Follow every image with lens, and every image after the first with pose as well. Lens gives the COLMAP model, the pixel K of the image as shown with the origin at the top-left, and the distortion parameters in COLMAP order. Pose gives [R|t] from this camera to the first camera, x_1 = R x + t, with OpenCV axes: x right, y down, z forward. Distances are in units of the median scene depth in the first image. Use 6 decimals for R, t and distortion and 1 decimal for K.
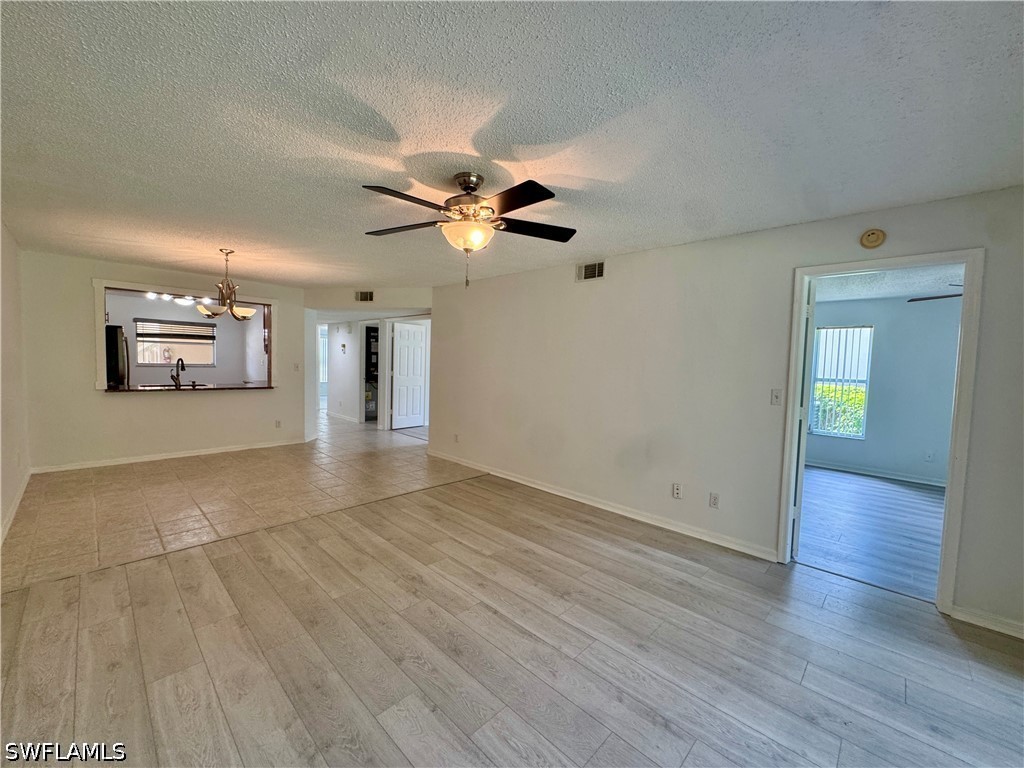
lens RADIAL K [[410.4, 0, 513.1], [0, 410.4, 386.6], [0, 0, 1]] dist [-0.003069, 0.000552]
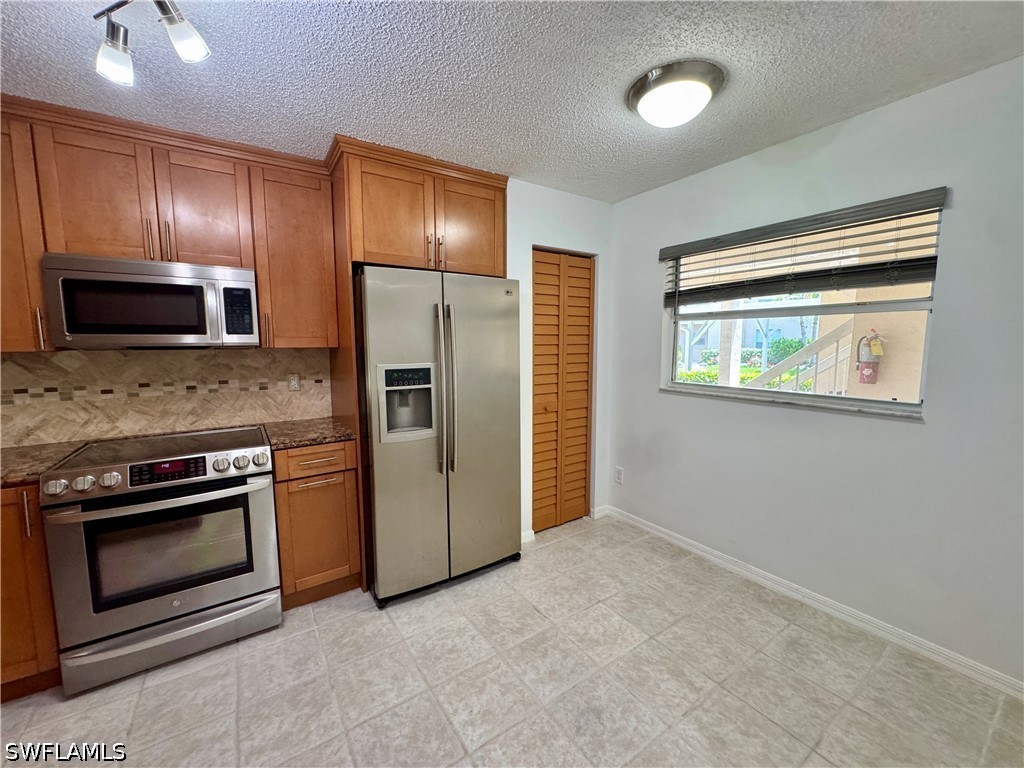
lens RADIAL K [[410.4, 0, 510.3], [0, 410.4, 385.3], [0, 0, 1]] dist [-0.003069, 0.000552]
pose [[-0.219182, 0.076195, -0.972704, -0.578686], [-0.061257, 0.993905, 0.091659, -0.080886], [0.973759, 0.079675, -0.213179, 0.983886]]
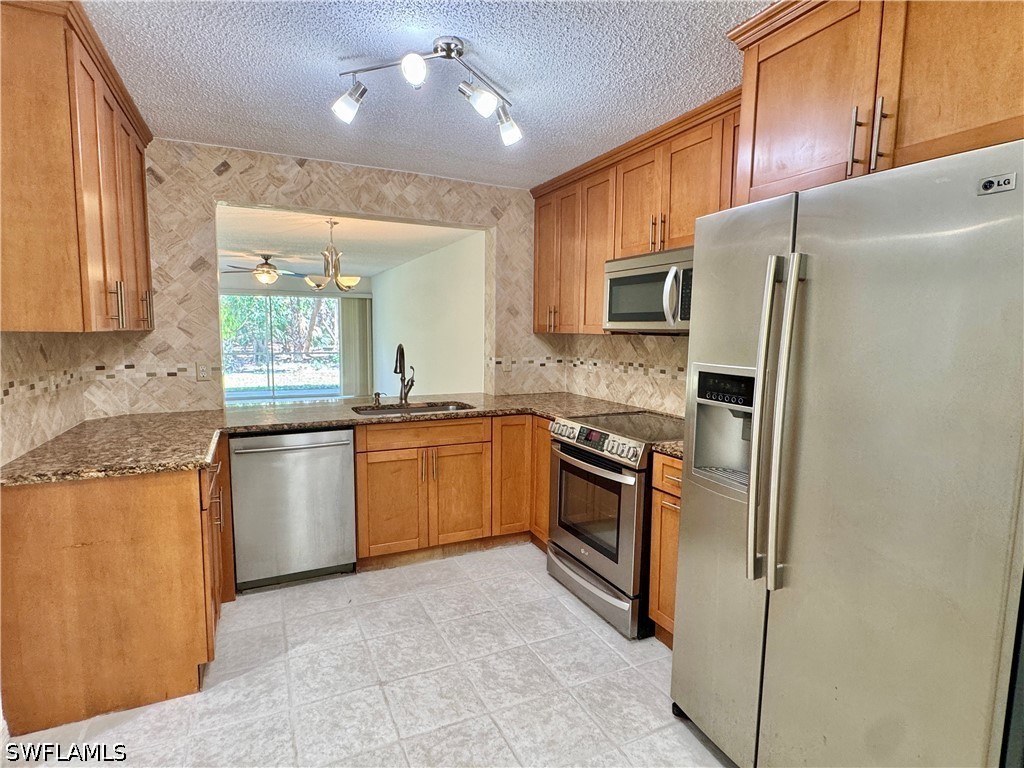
lens RADIAL K [[537.6, 0, 510.0], [0, 537.6, 388.7], [0, 0, 1]] dist [-0.004715, 0.000016]
pose [[-0.933642, -0.081010, 0.348926, -0.815782], [-0.018703, 0.983787, 0.178362, -0.093147], [-0.357718, 0.160001, -0.920021, 1.083698]]
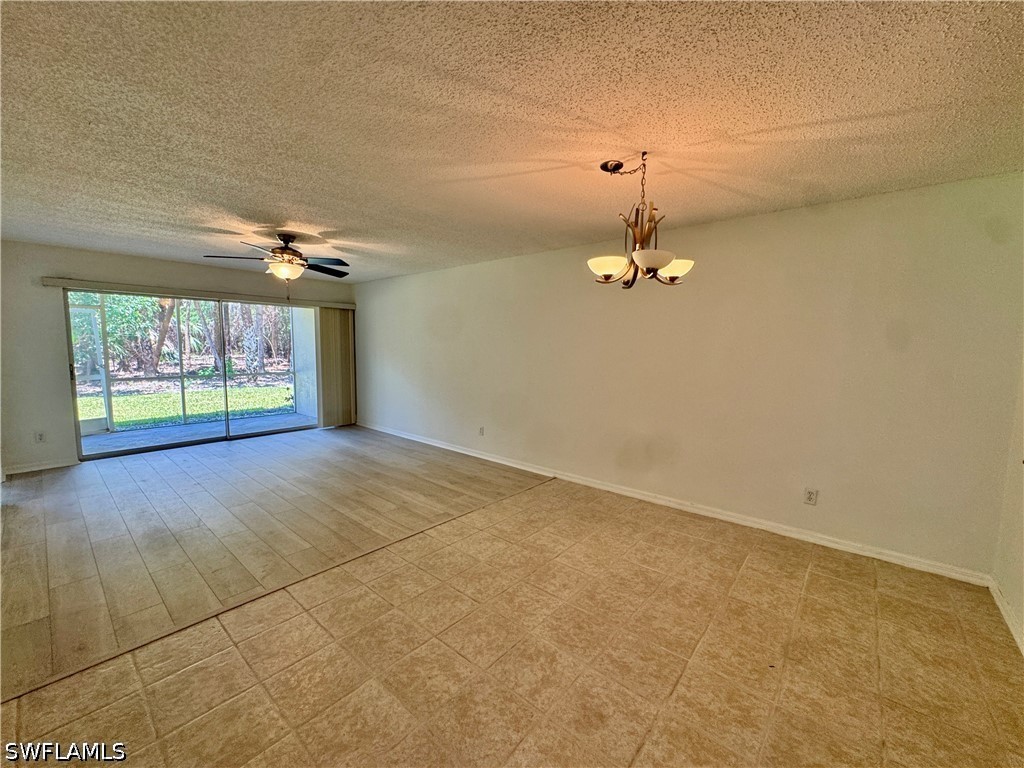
lens RADIAL K [[410.4, 0, 512.0], [0, 410.4, 383.0], [0, 0, 1]] dist [-0.003069, 0.000552]
pose [[-0.997505, -0.037782, -0.059639, -0.281943], [-0.046487, 0.987273, 0.152086, -0.062191], [0.053134, 0.154479, -0.986566, 0.826320]]
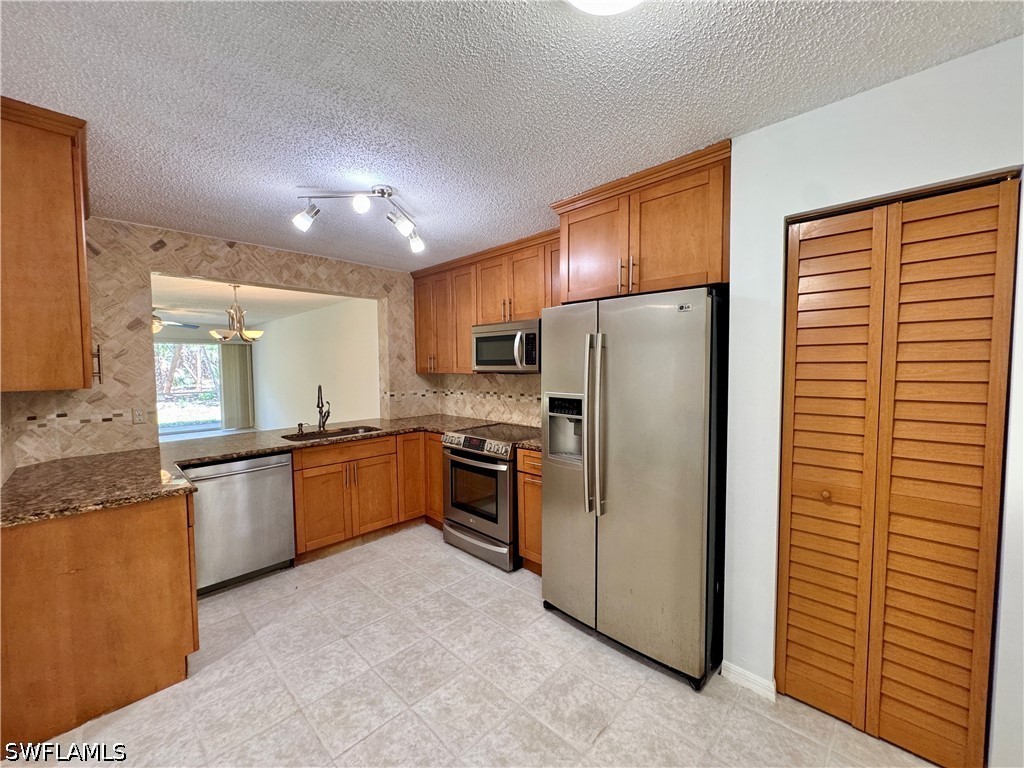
lens RADIAL K [[410.4, 0, 511.1], [0, 410.4, 386.6], [0, 0, 1]] dist [-0.003069, 0.000552]
pose [[-0.999692, -0.022200, 0.011080, -0.786994], [-0.020763, 0.992996, 0.116308, -0.102633], [-0.013584, 0.116042, -0.993151, 1.138566]]
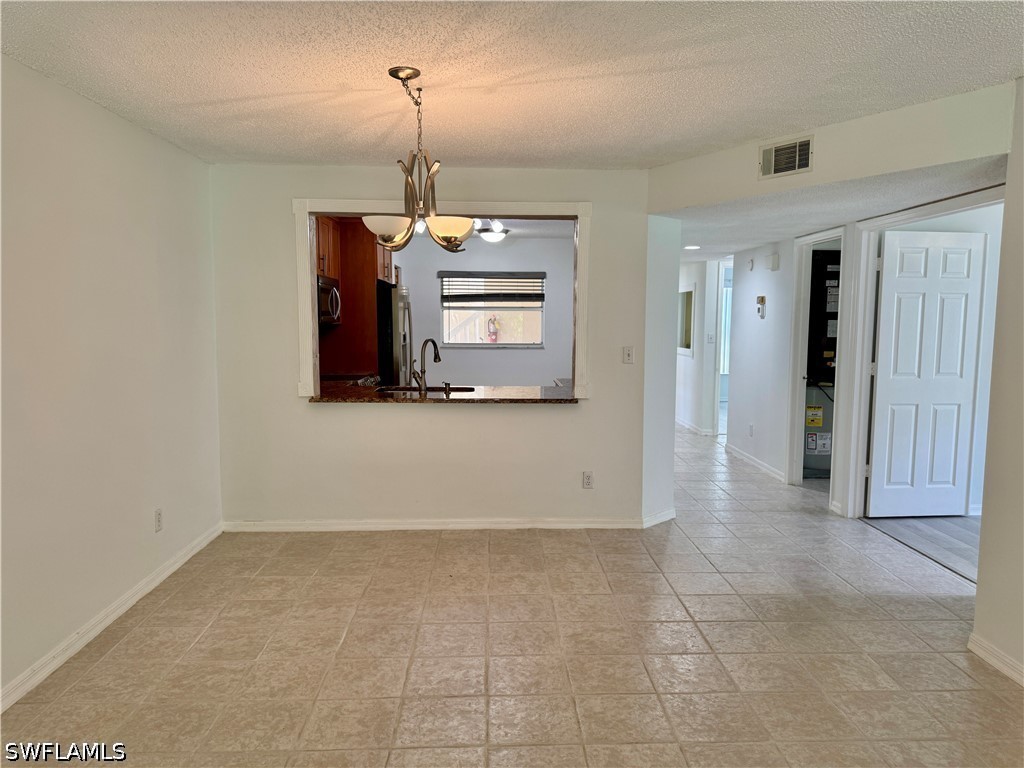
lens RADIAL K [[722.1, 0, 509.3], [0, 722.1, 386.4], [0, 0, 1]] dist [0.024208, -0.023984]
pose [[0.708032, 0.037681, -0.705174, -0.062535], [-0.024665, 0.999286, 0.028632, -0.026399], [0.705749, -0.002880, 0.708456, 0.298292]]
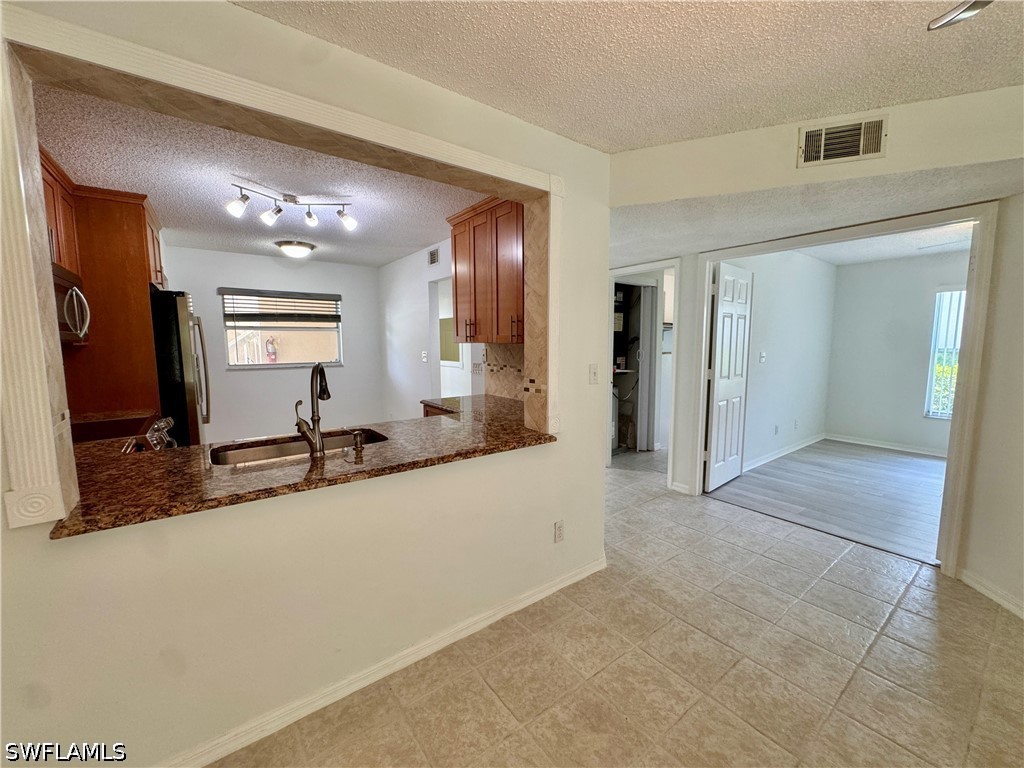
lens RADIAL K [[410.4, 0, 510.0], [0, 410.4, 383.4], [0, 0, 1]] dist [-0.003069, 0.000552]
pose [[0.985567, -0.019342, -0.168179, -0.434945], [0.026002, 0.998959, 0.037490, -0.044197], [0.167278, -0.041322, 0.985043, 0.503929]]
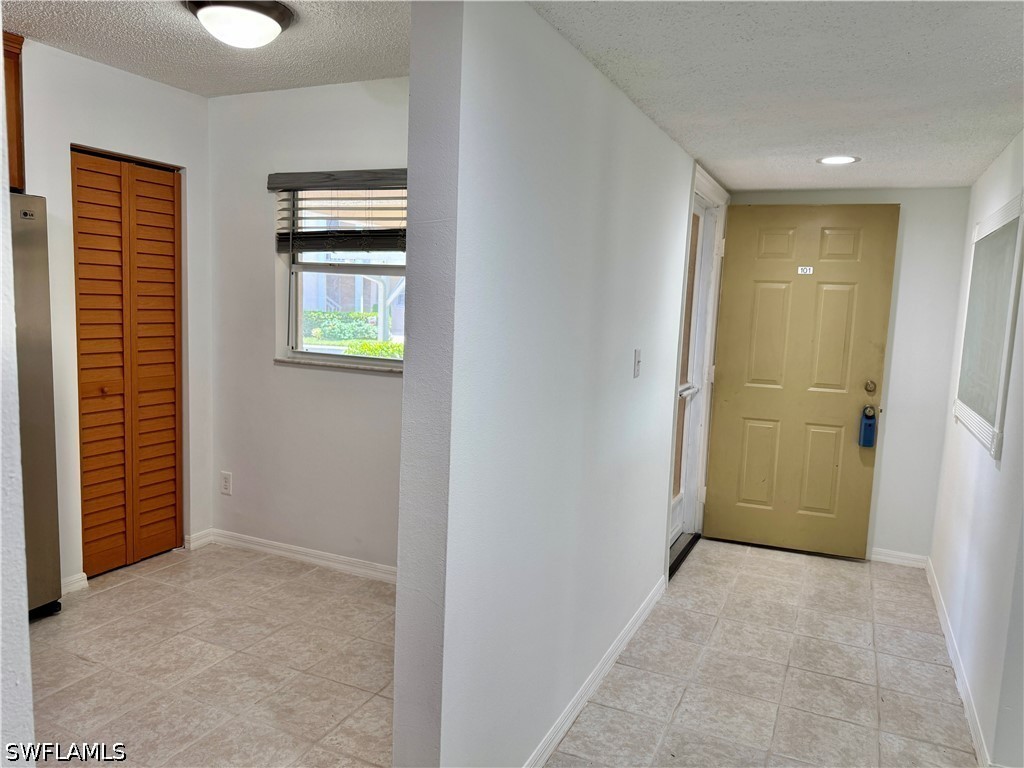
lens RADIAL K [[722.1, 0, 512.4], [0, 722.1, 386.6], [0, 0, 1]] dist [0.024208, -0.023984]
pose [[0.323848, 0.101323, -0.940668, -0.453467], [-0.092883, 0.992851, 0.074966, -0.085982], [0.941539, 0.063094, 0.330944, 1.025175]]
